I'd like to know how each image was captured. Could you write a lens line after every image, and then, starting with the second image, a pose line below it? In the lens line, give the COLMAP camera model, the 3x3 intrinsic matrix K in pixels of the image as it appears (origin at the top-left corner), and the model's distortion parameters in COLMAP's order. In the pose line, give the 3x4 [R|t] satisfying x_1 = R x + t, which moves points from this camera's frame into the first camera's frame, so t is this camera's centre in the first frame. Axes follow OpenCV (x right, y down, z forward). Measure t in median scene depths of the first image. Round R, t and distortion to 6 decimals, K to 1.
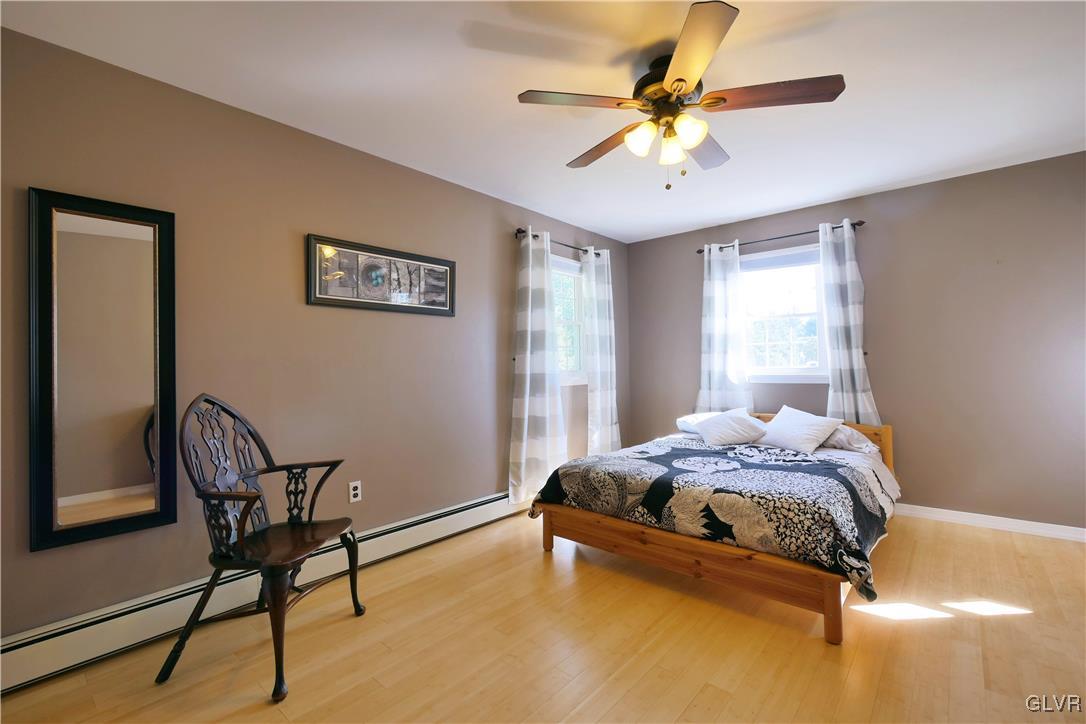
lens RADIAL K [[484.5, 0, 538.6], [0, 484.5, 354.7], [0, 0, 1]] dist [-0.000540, -0.000107]
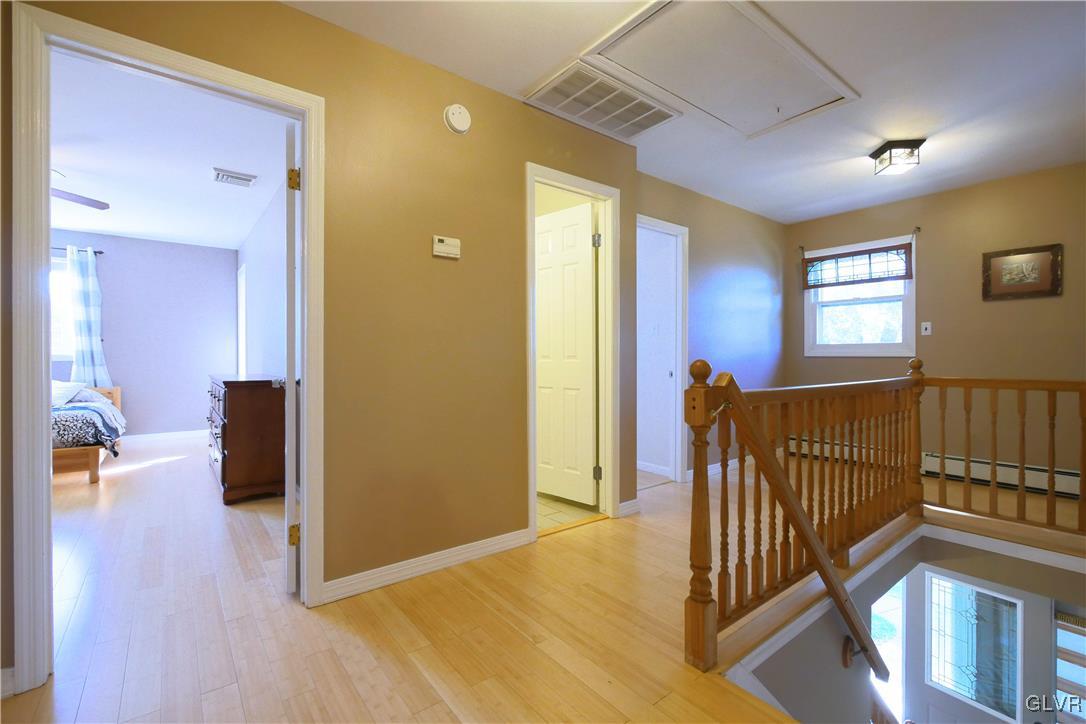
lens RADIAL K [[469.9, 0, 537.9], [0, 469.9, 357.9], [0, 0, 1]] dist [-0.002746, -0.000989]
pose [[0.187346, 0.011747, 0.982224, -0.502548], [-0.016179, 0.999830, -0.008872, 0.044036], [-0.982161, -0.014229, 0.187504, -0.604598]]
